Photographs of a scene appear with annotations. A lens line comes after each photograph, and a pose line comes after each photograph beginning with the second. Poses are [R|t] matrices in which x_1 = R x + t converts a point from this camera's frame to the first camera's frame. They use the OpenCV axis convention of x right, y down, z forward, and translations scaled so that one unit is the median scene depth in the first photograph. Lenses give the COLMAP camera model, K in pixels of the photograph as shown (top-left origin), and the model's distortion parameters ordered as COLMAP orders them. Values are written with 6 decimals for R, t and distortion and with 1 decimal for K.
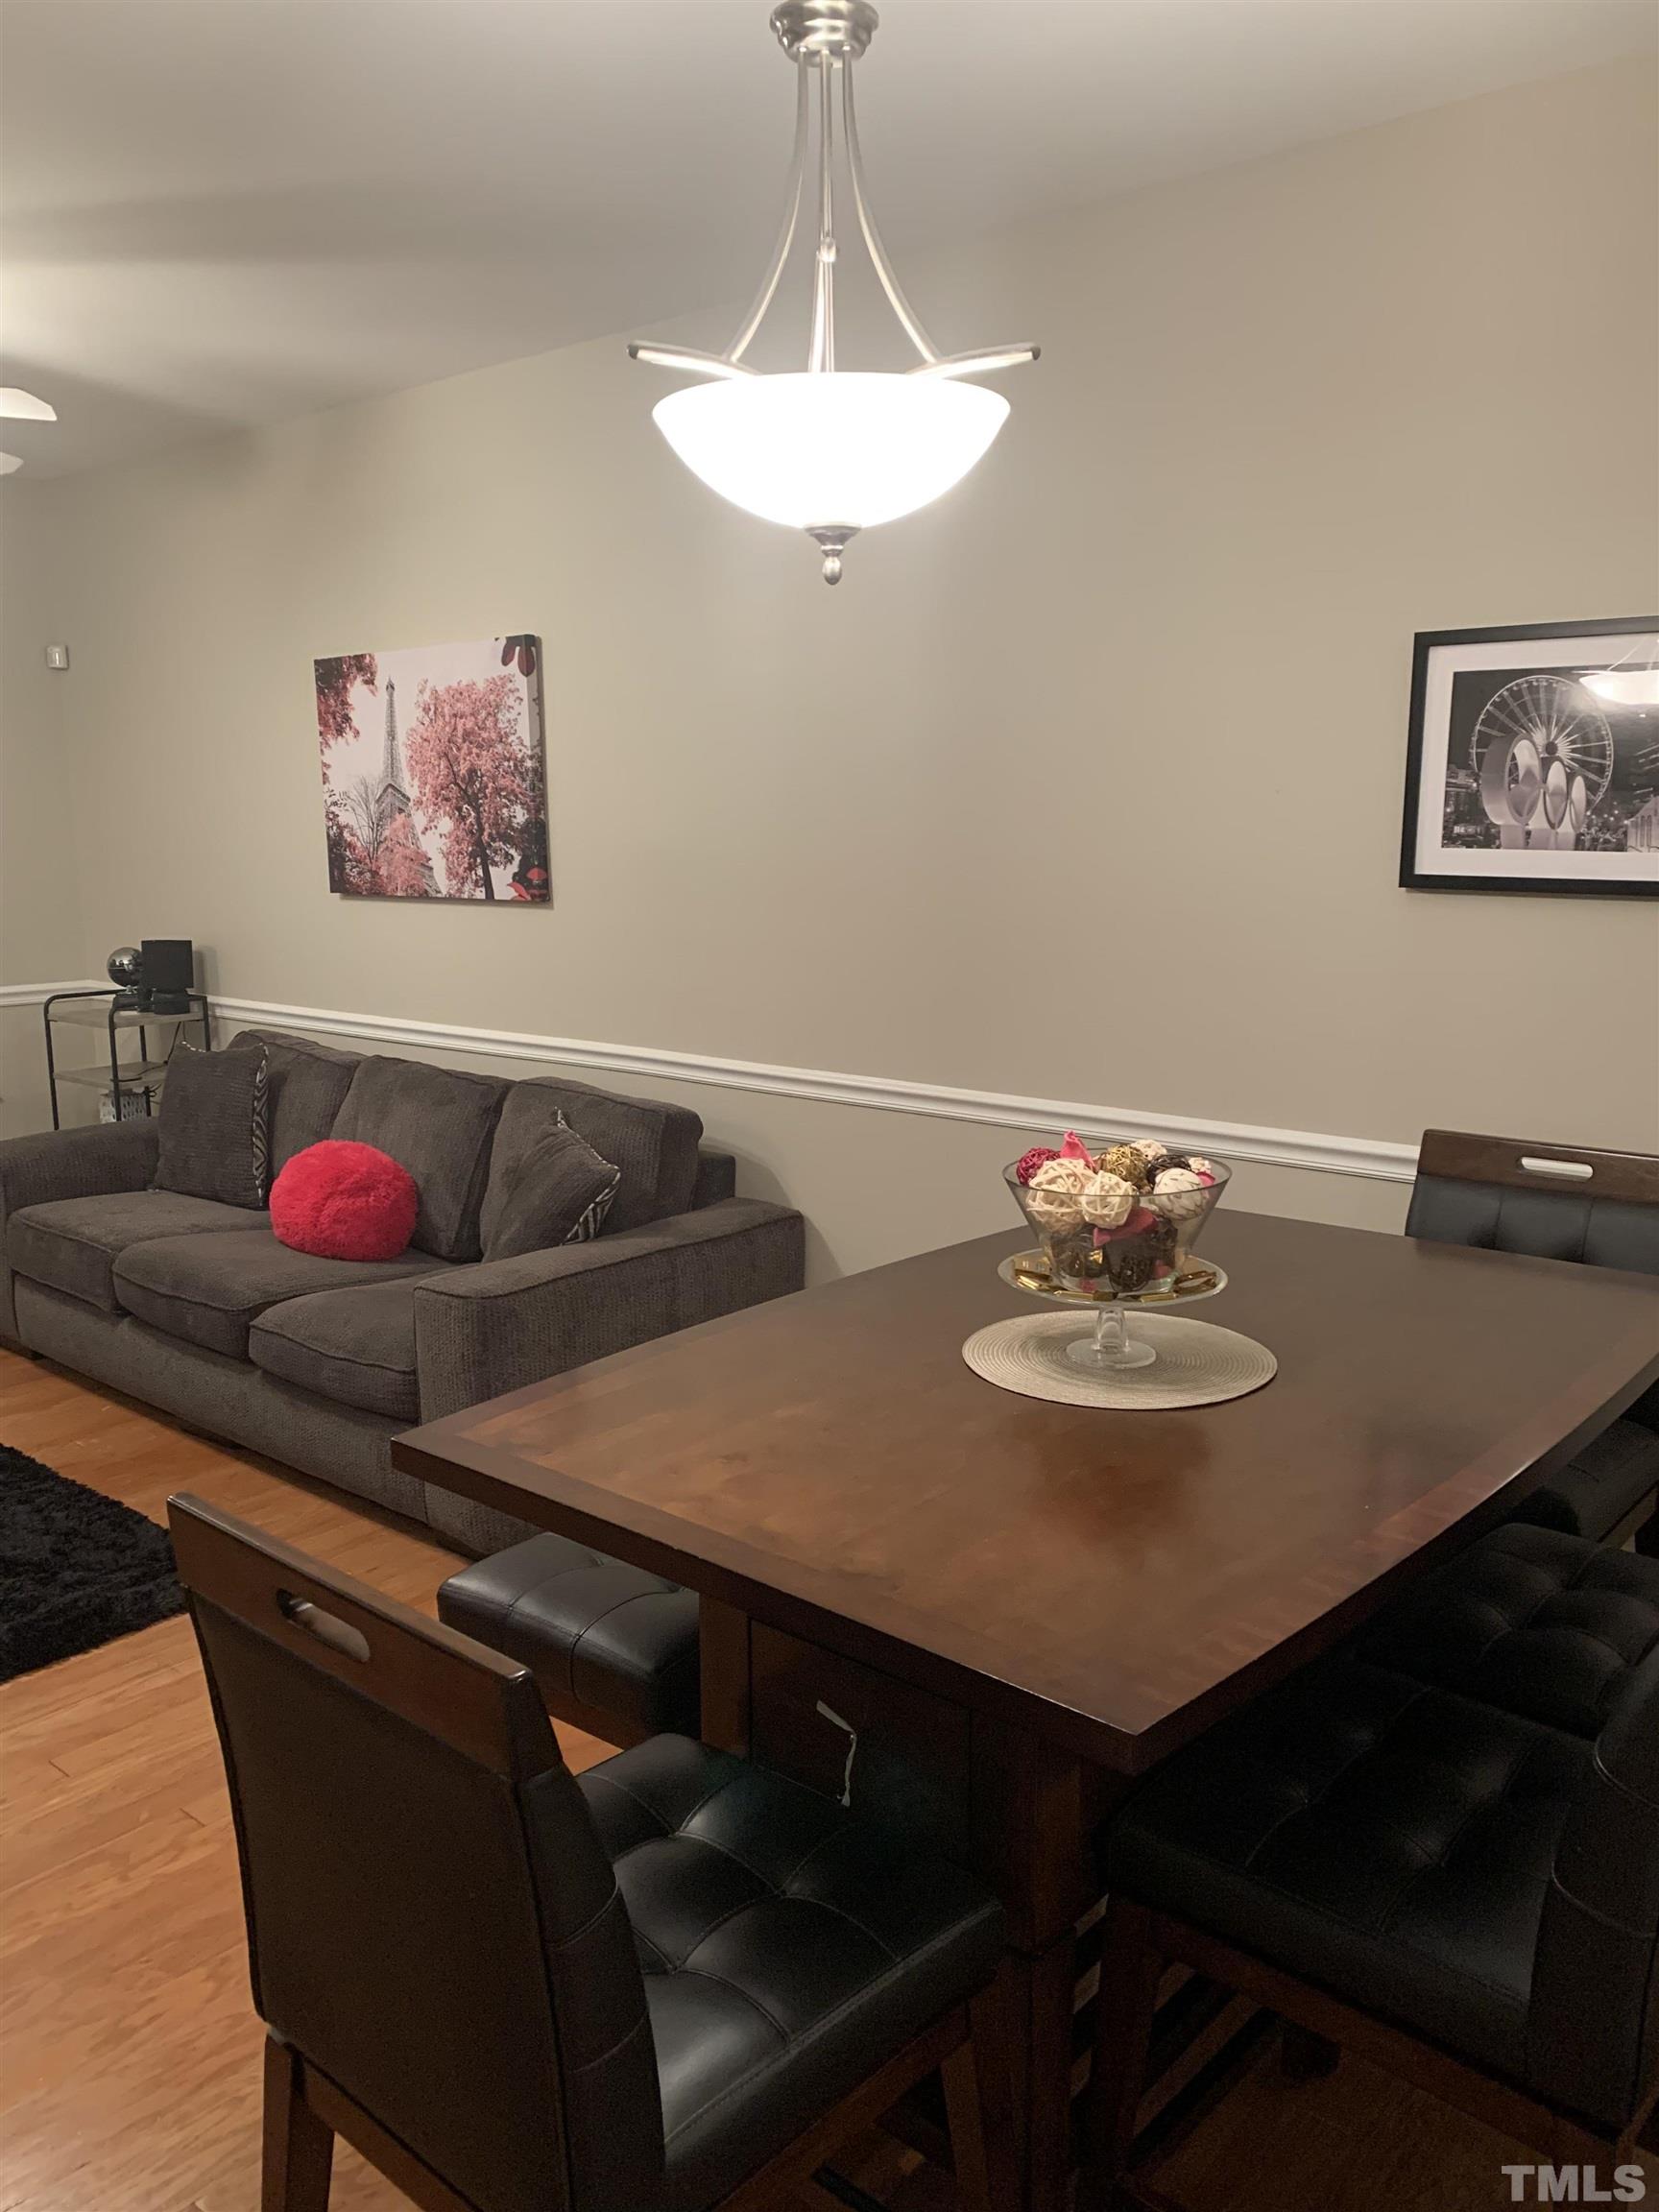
lens RADIAL K [[1677.1, 0, 873.4], [0, 1677.1, 1146.4], [0, 0, 1]] dist [0.031429, -0.032202]
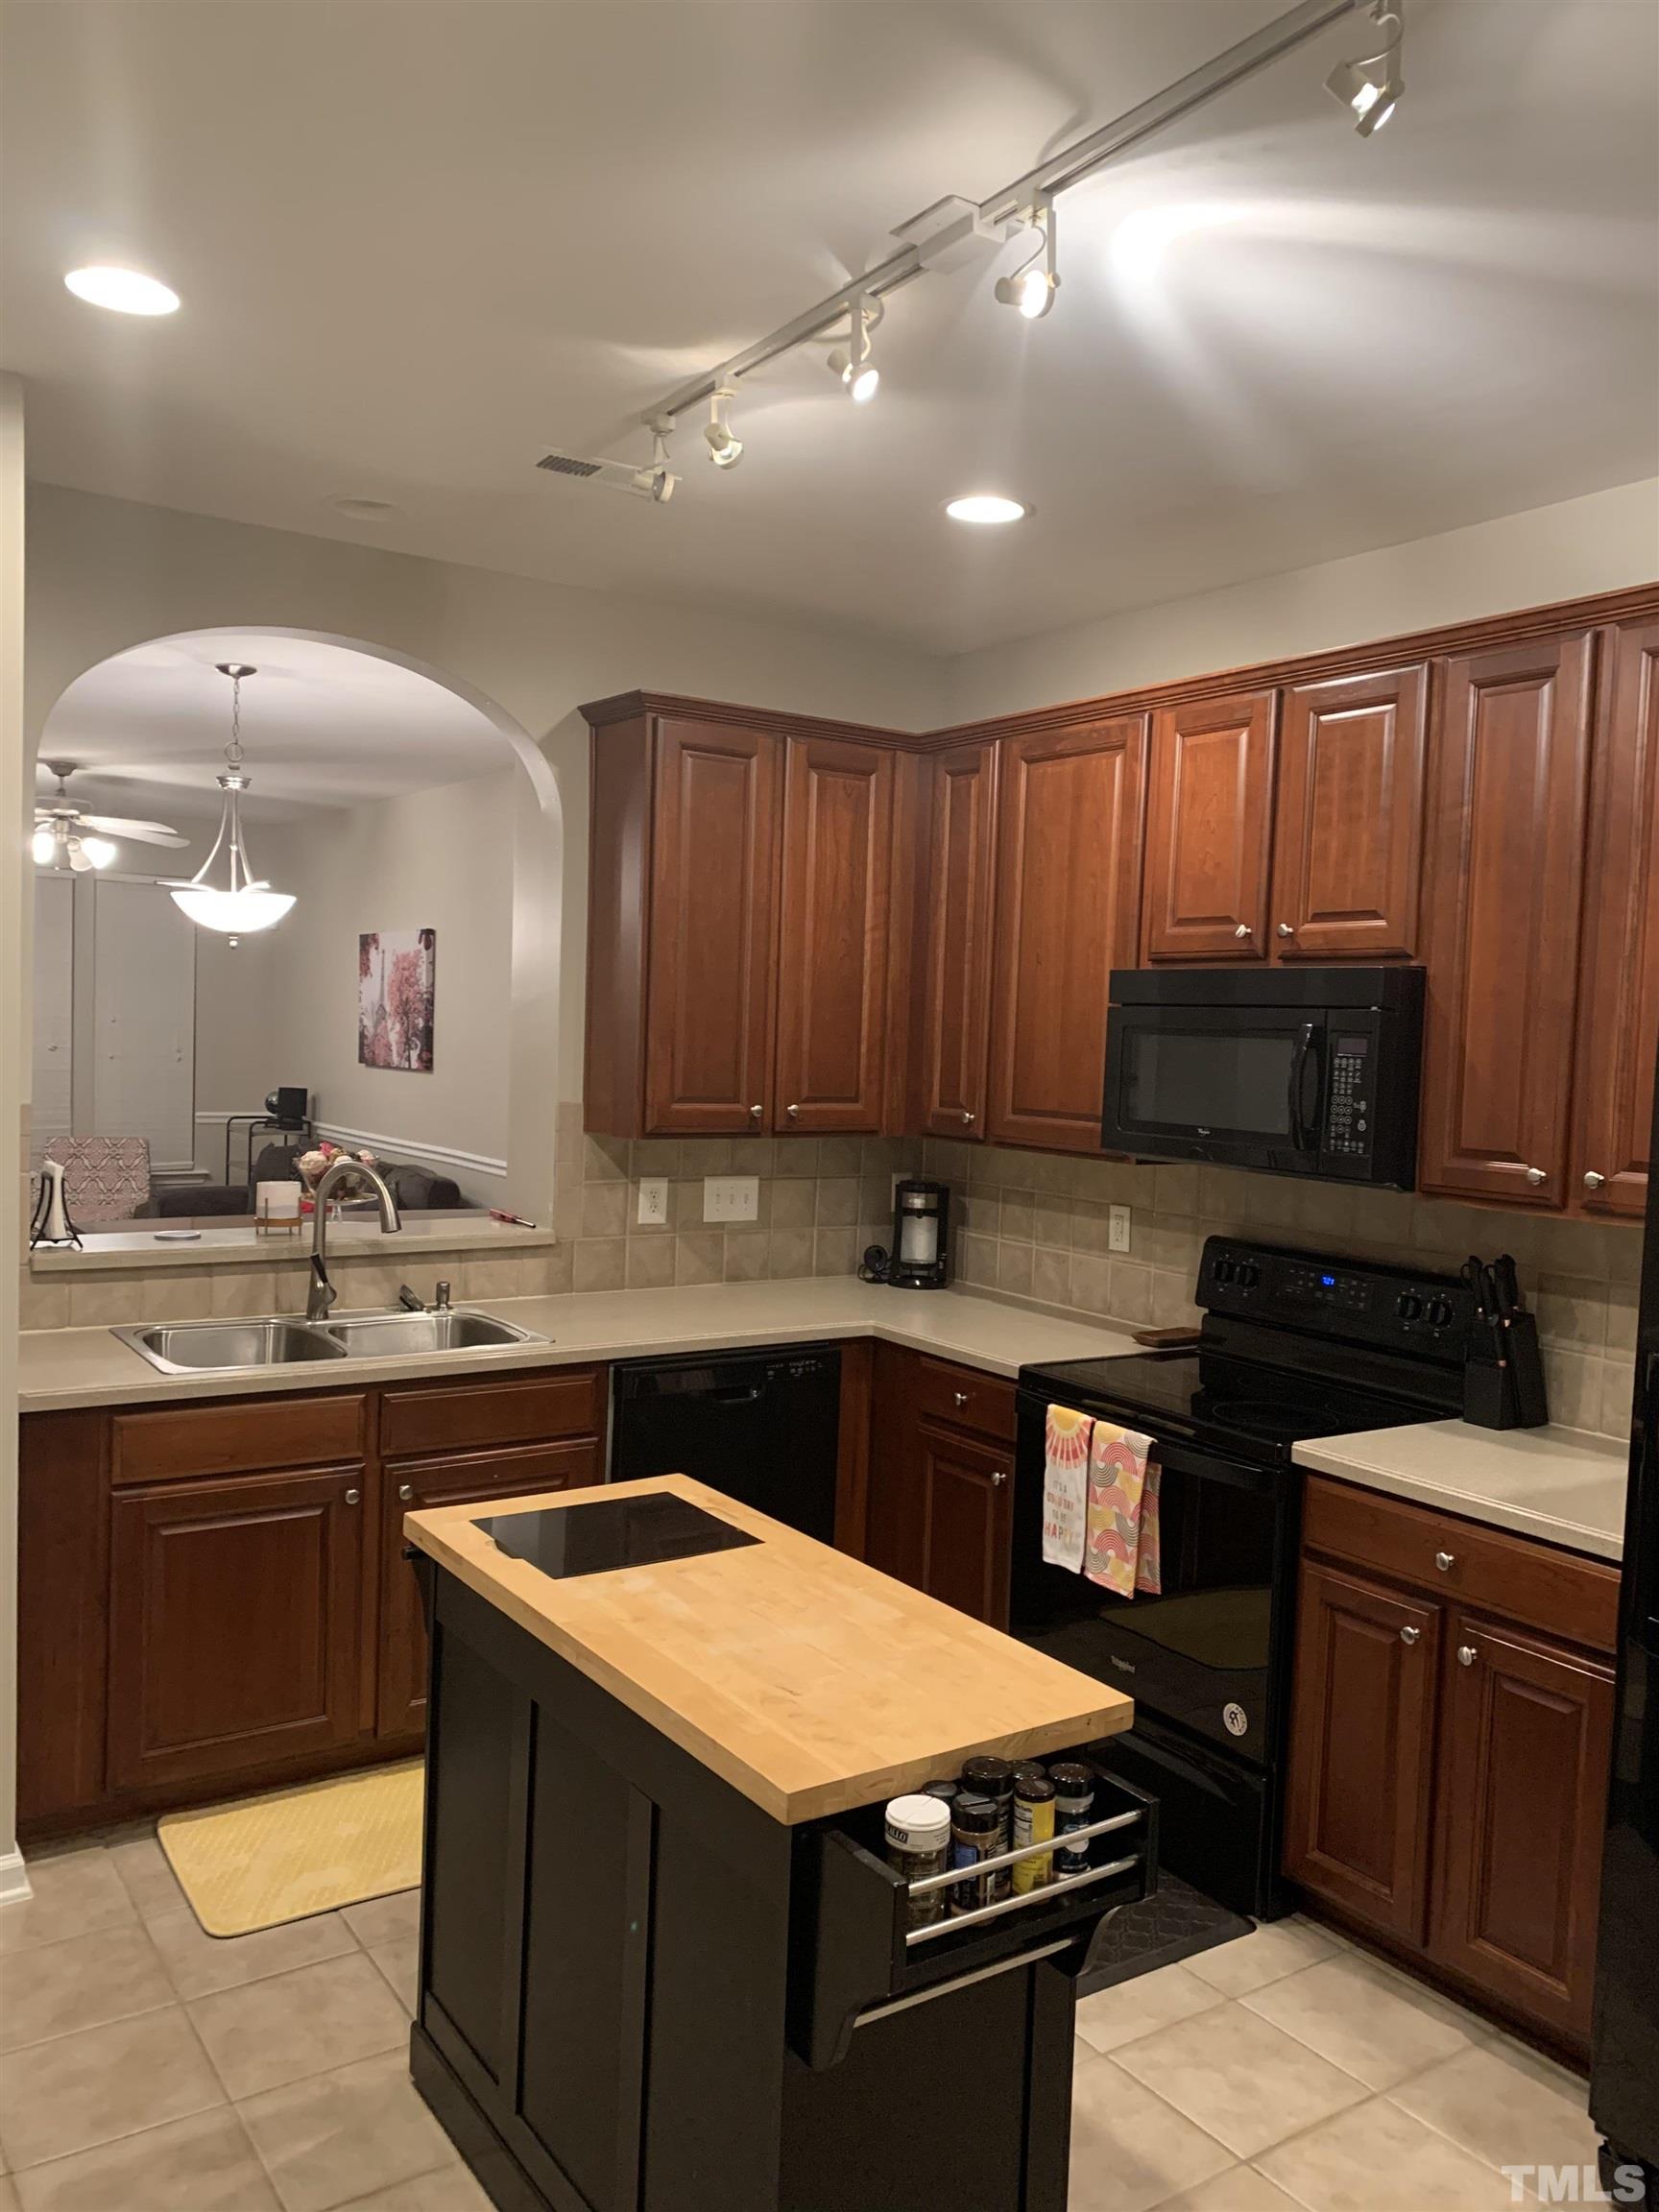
lens RADIAL K [[1677.1, 0, 872.9], [0, 1677.1, 1123.1], [0, 0, 1]] dist [0.031429, -0.032202]
pose [[0.964997, 0.053696, -0.256703, 0.719025], [-0.089534, 0.987460, -0.130024, 0.101423], [0.246503, 0.148457, 0.957704, -0.598068]]
